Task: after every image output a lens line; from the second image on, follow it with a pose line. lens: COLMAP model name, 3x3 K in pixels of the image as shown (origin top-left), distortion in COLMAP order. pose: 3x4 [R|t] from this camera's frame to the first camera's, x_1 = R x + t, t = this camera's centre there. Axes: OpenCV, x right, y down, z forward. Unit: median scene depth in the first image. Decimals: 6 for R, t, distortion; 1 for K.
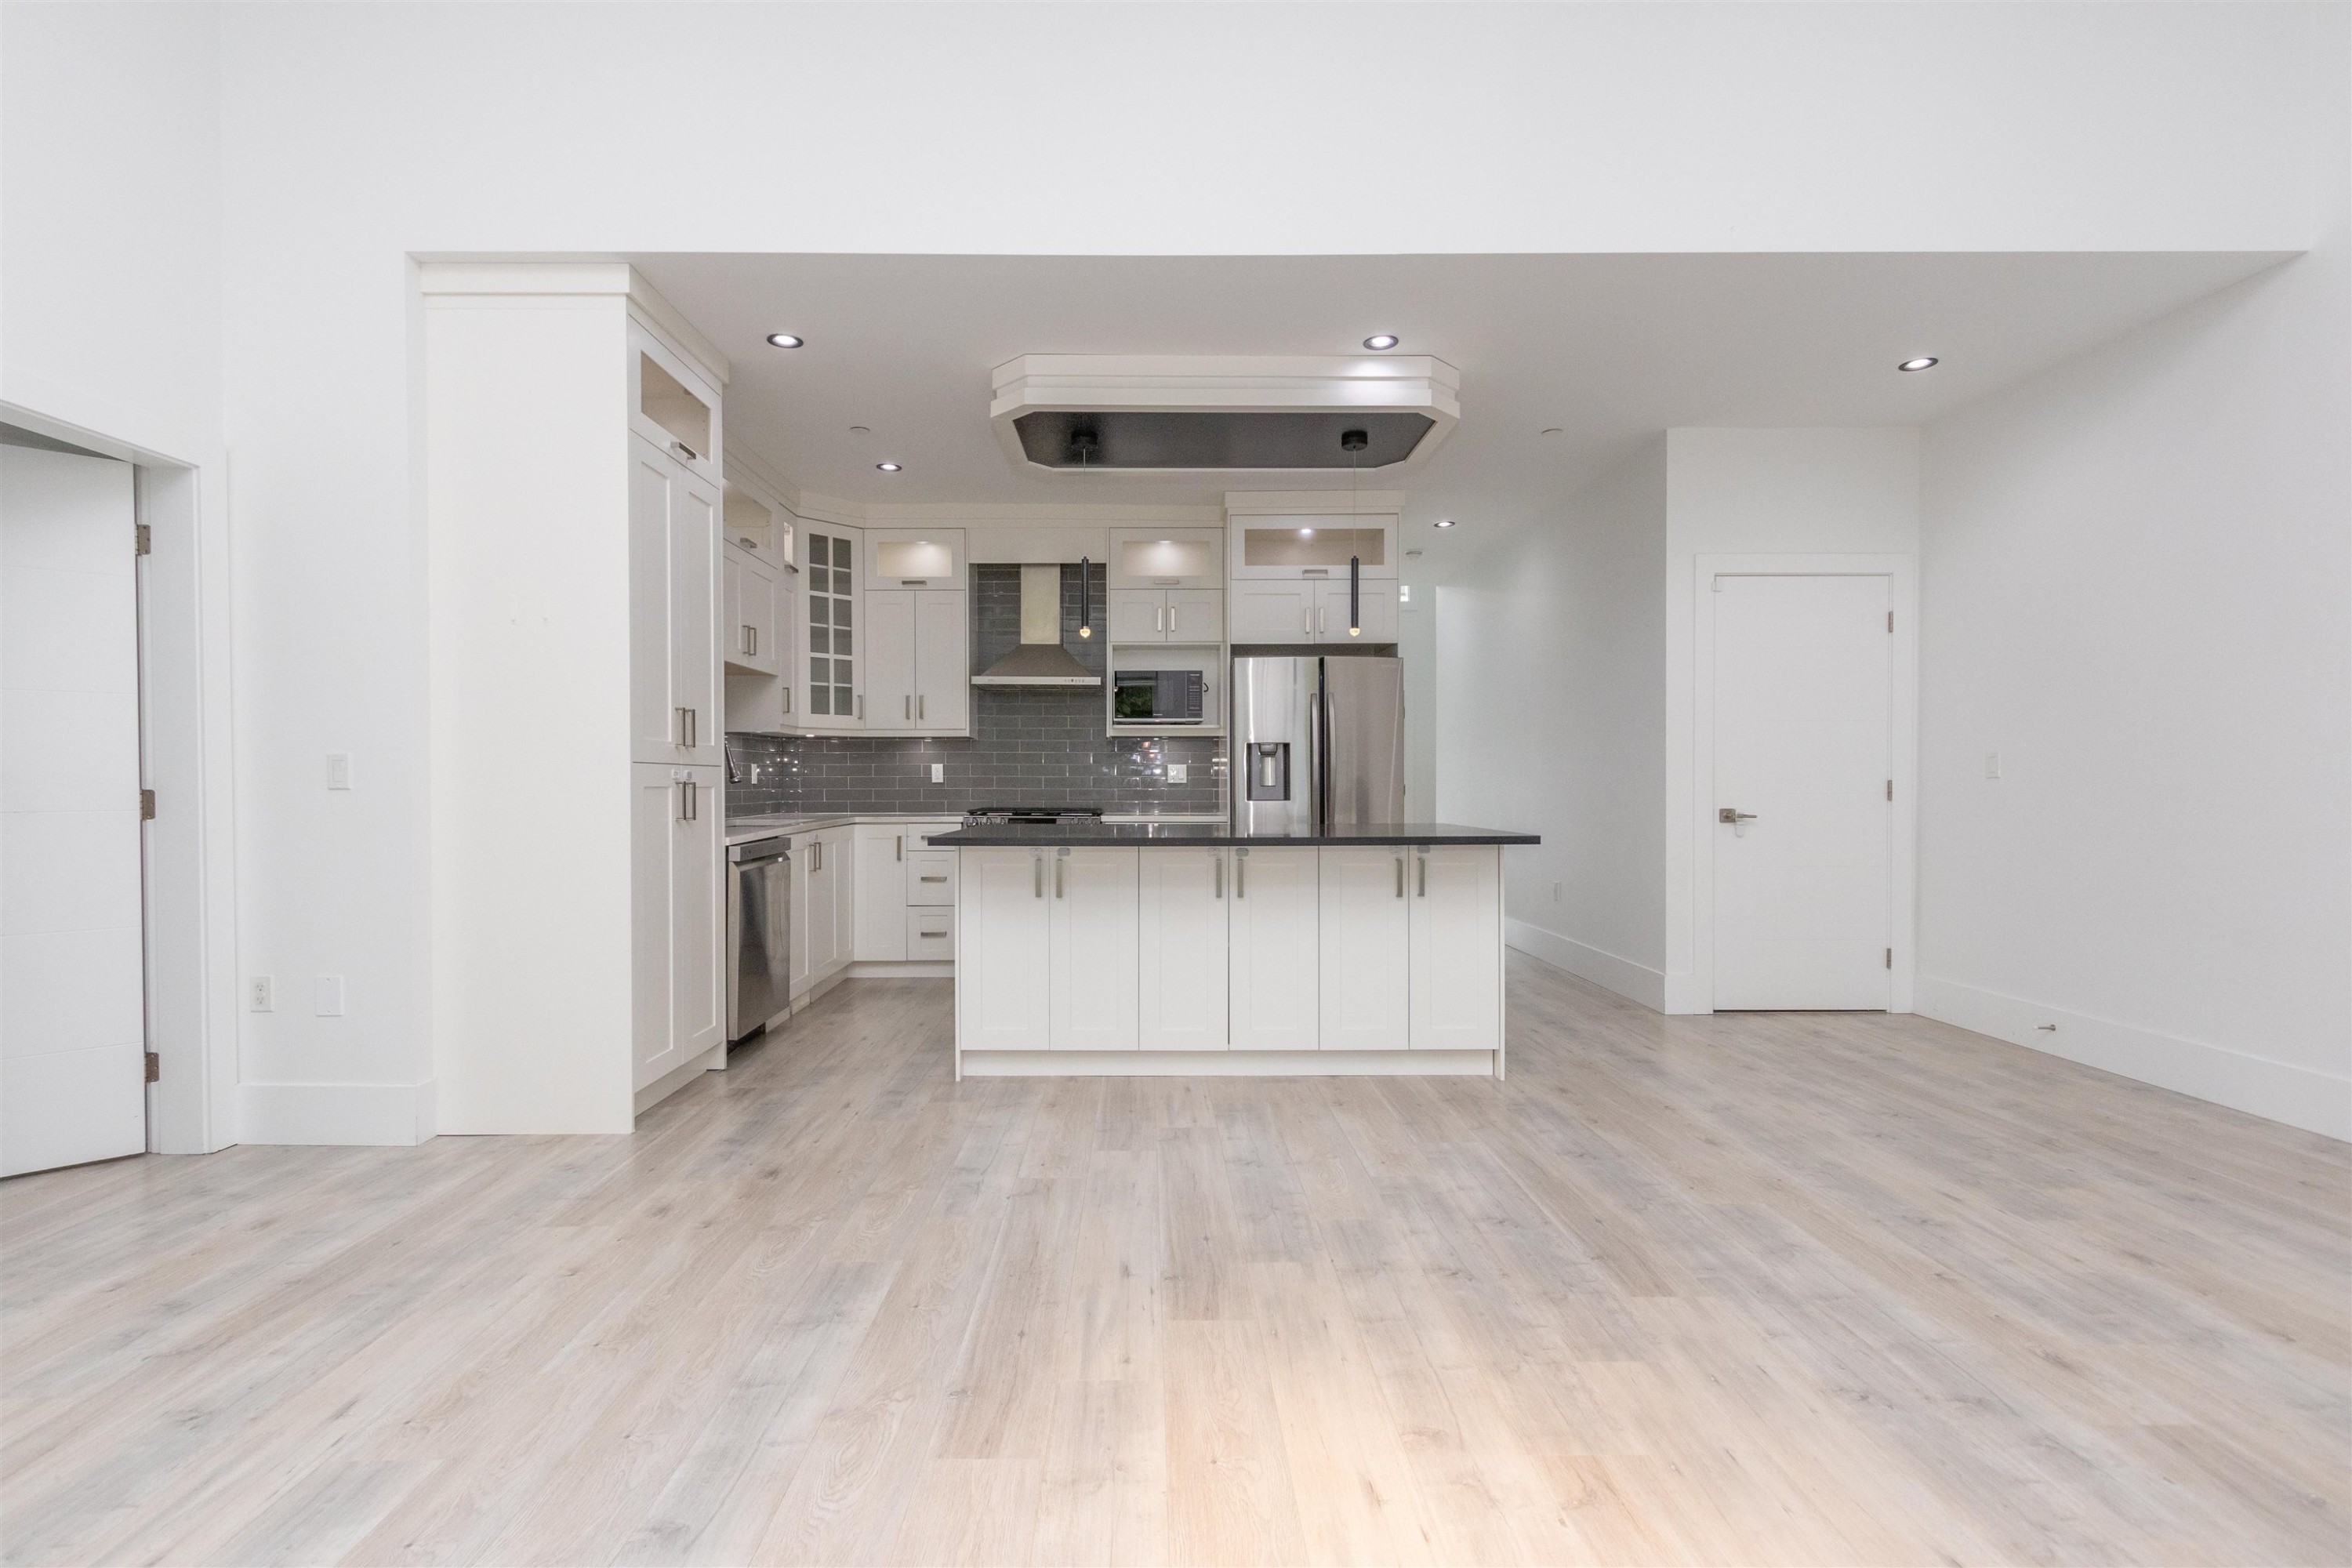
lens RADIAL K [[1069.6, 0, 1155.8], [0, 1069.6, 793.5], [0, 0, 1]] dist [0.007502, -0.002264]
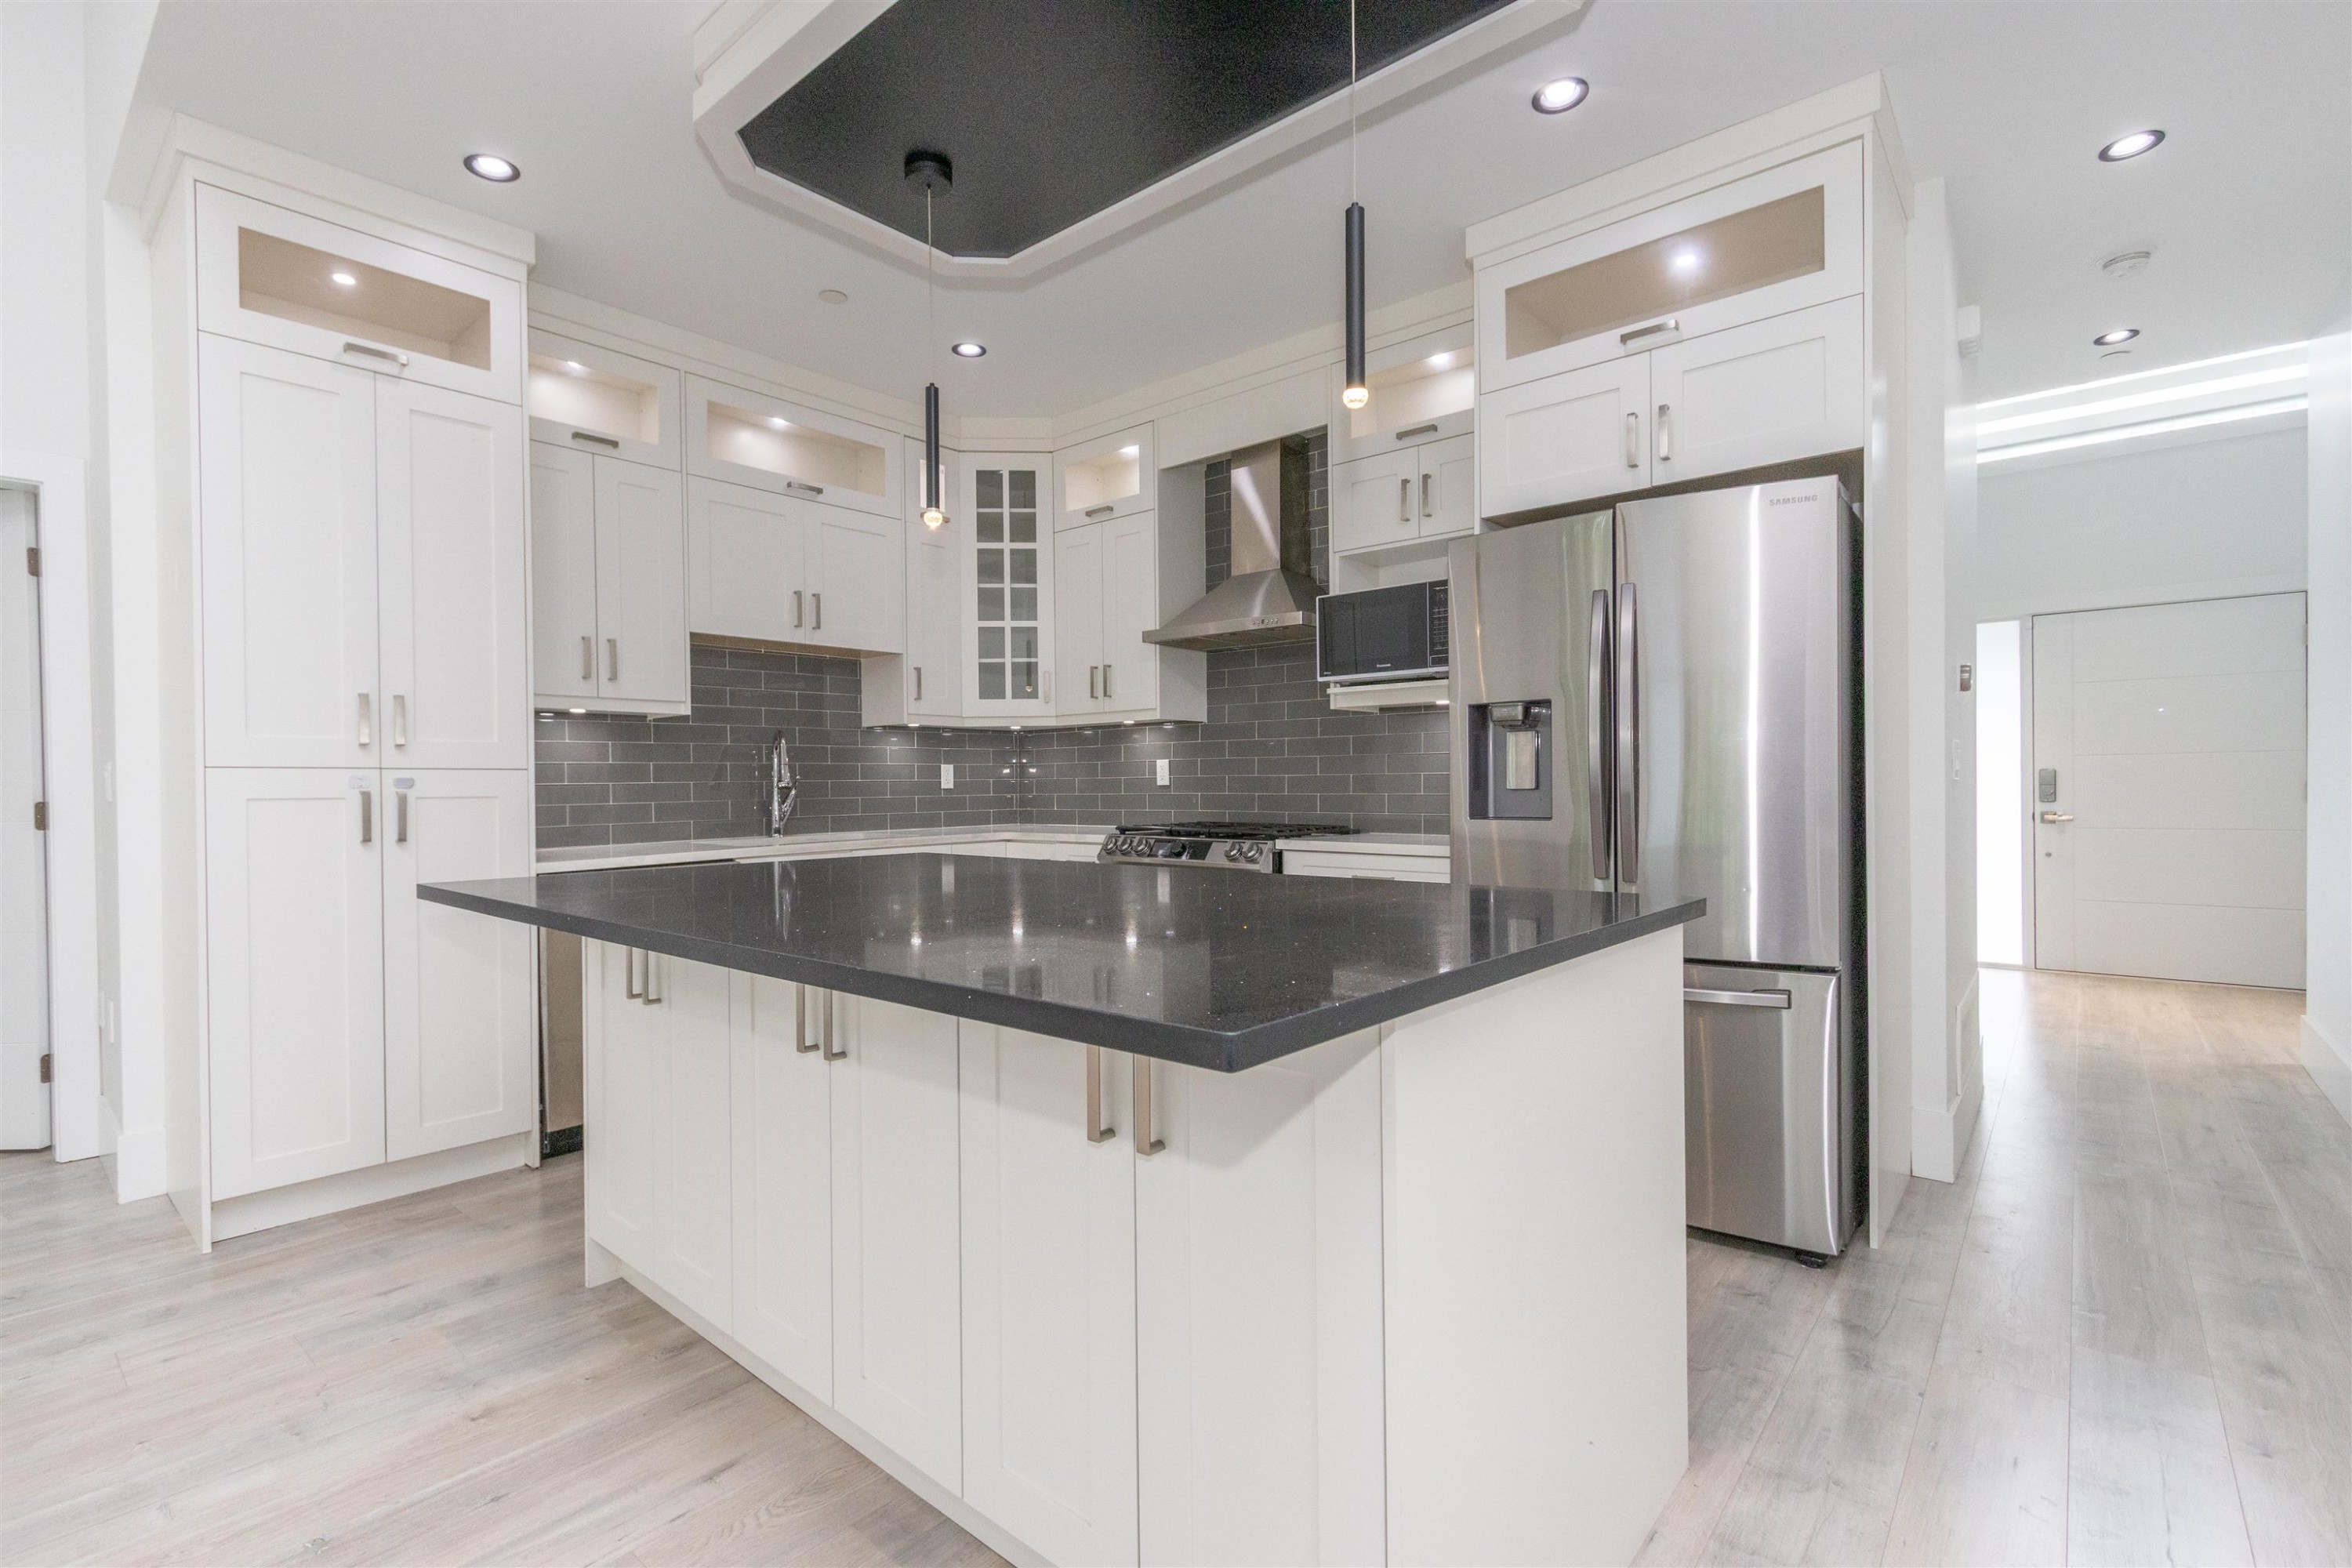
lens RADIAL K [[1069.6, 0, 1152.7], [0, 1069.6, 791.3], [0, 0, 1]] dist [0.007502, -0.002264]
pose [[0.745368, -0.002305, -0.666649, 0.431042], [0.001294, 0.999997, -0.002011, -0.007493], [0.666652, 0.000637, 0.745369, 0.725595]]
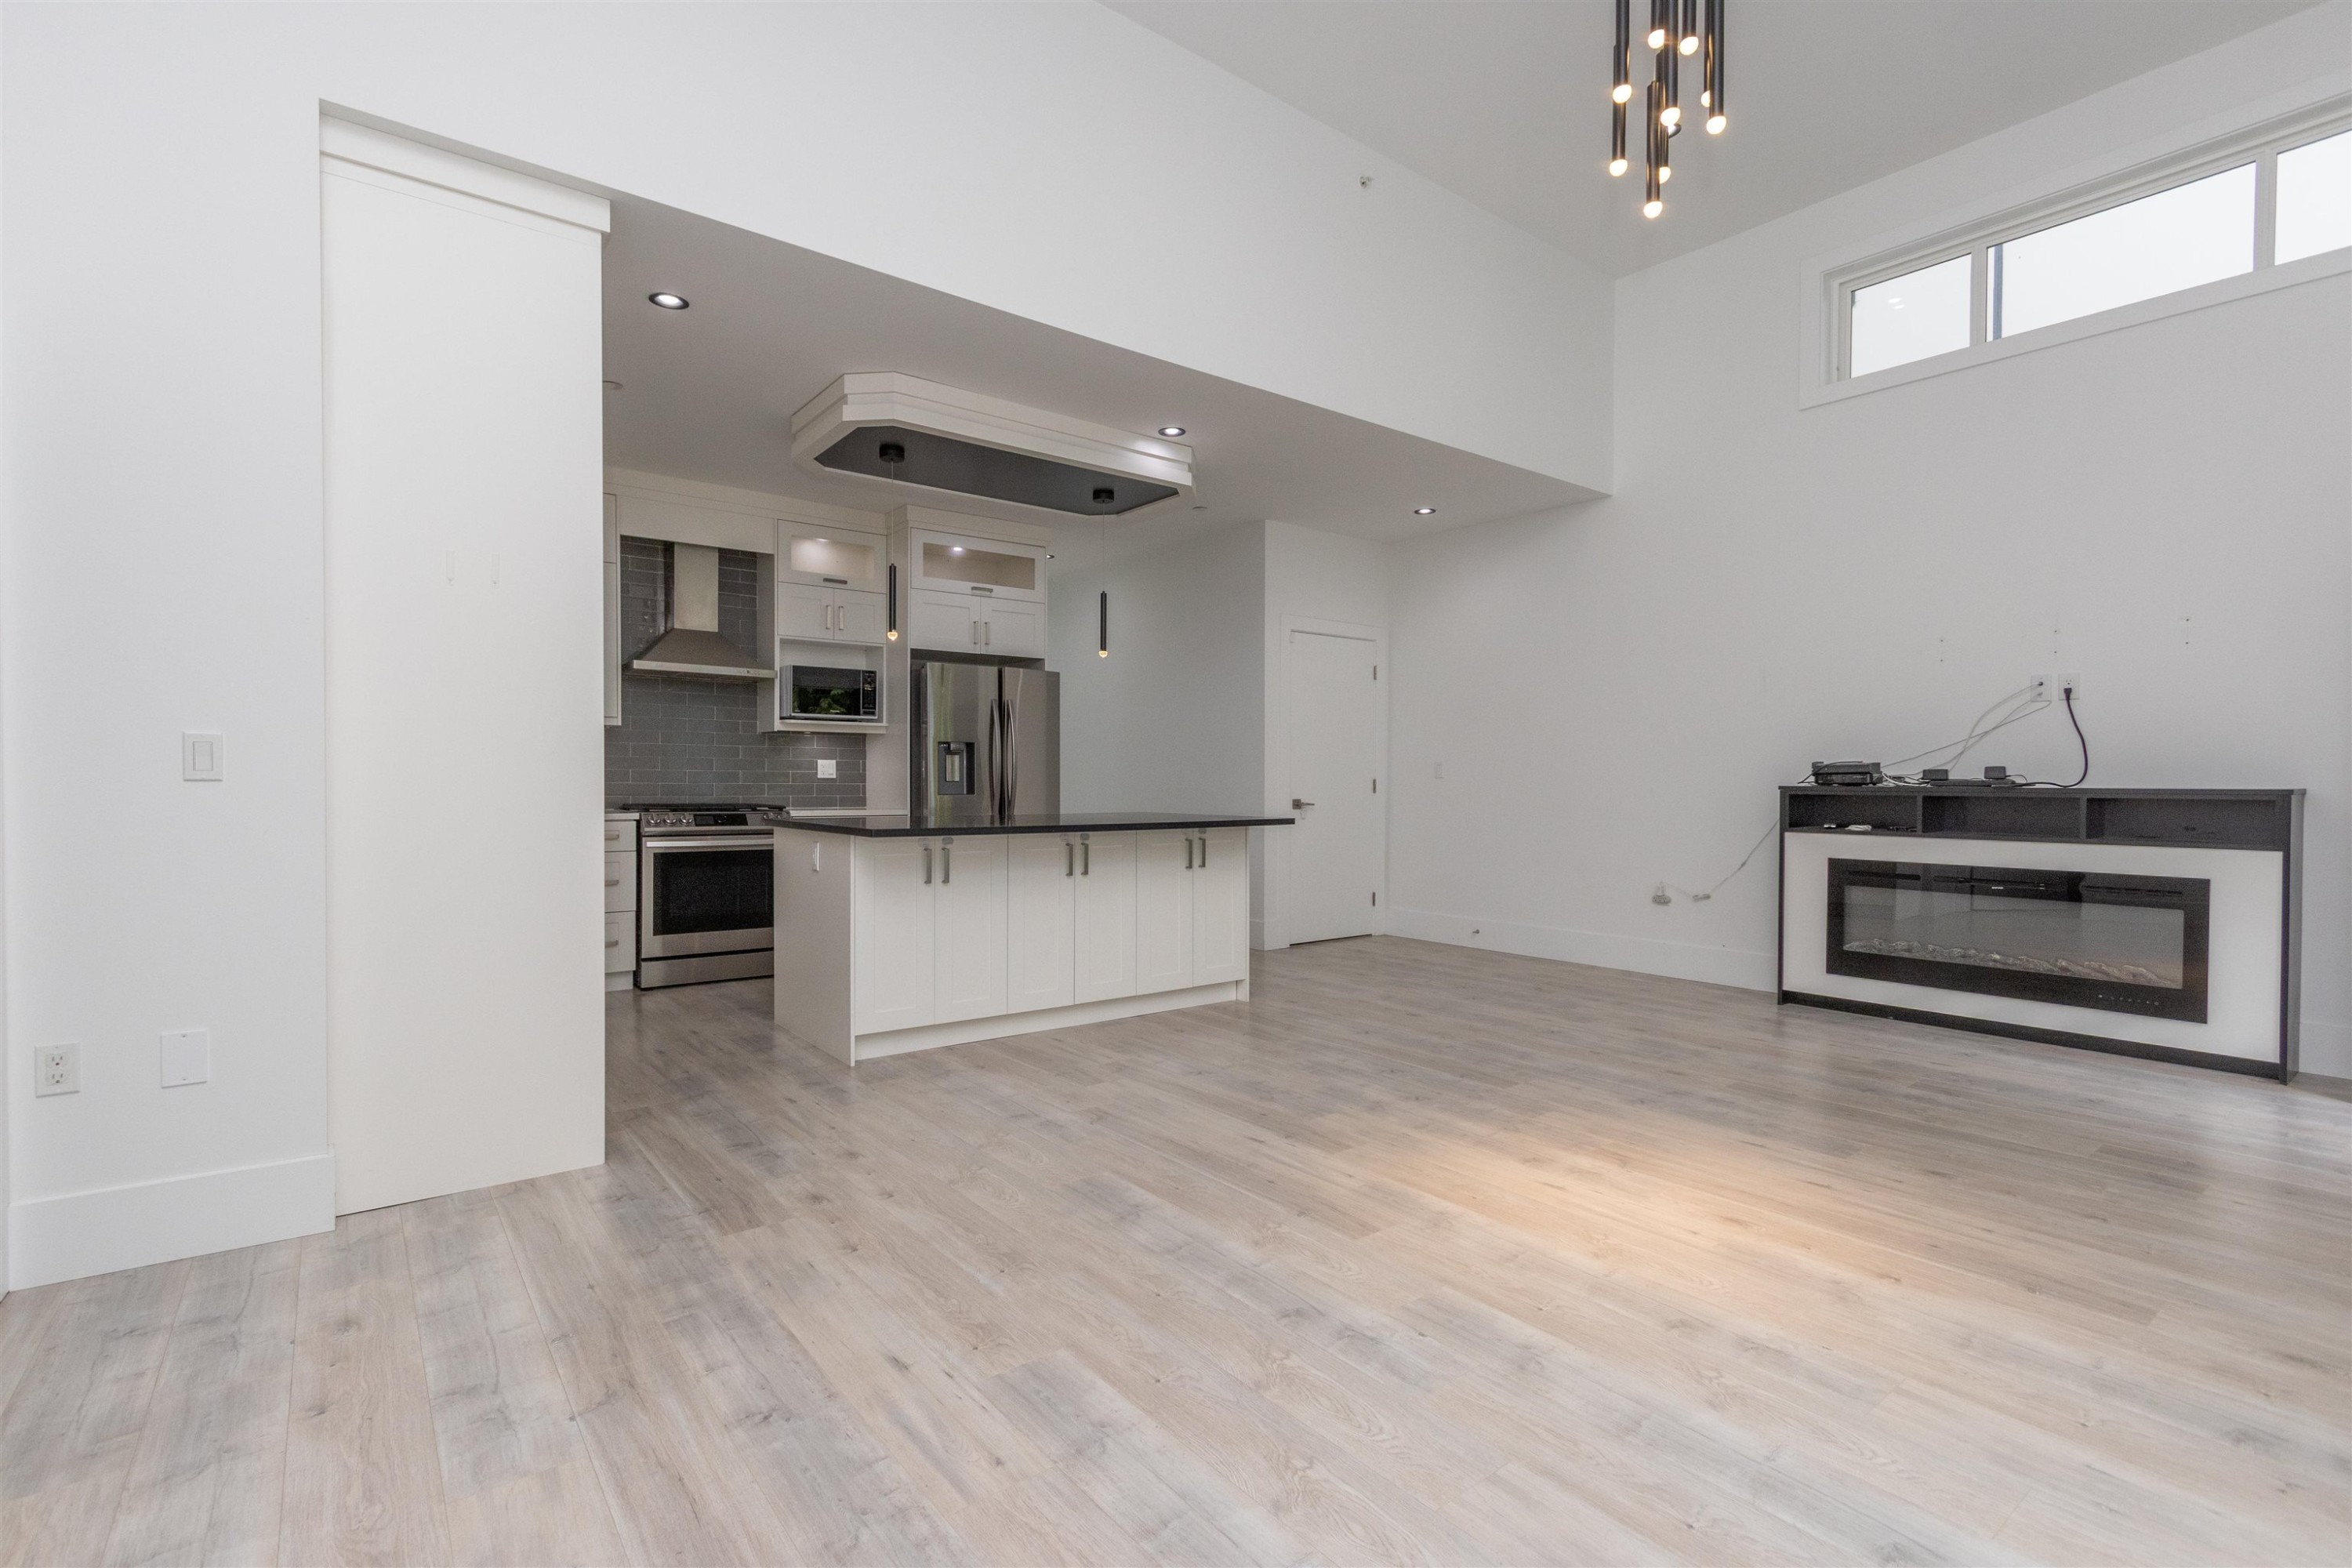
lens RADIAL K [[1069.6, 0, 1159.2], [0, 1069.6, 792.3], [0, 0, 1]] dist [0.007502, -0.002264]
pose [[0.796930, -0.002079, 0.604069, -0.544085], [0.000777, 0.999997, 0.002417, 0.002151], [-0.604072, -0.001457, 0.796929, -0.001190]]
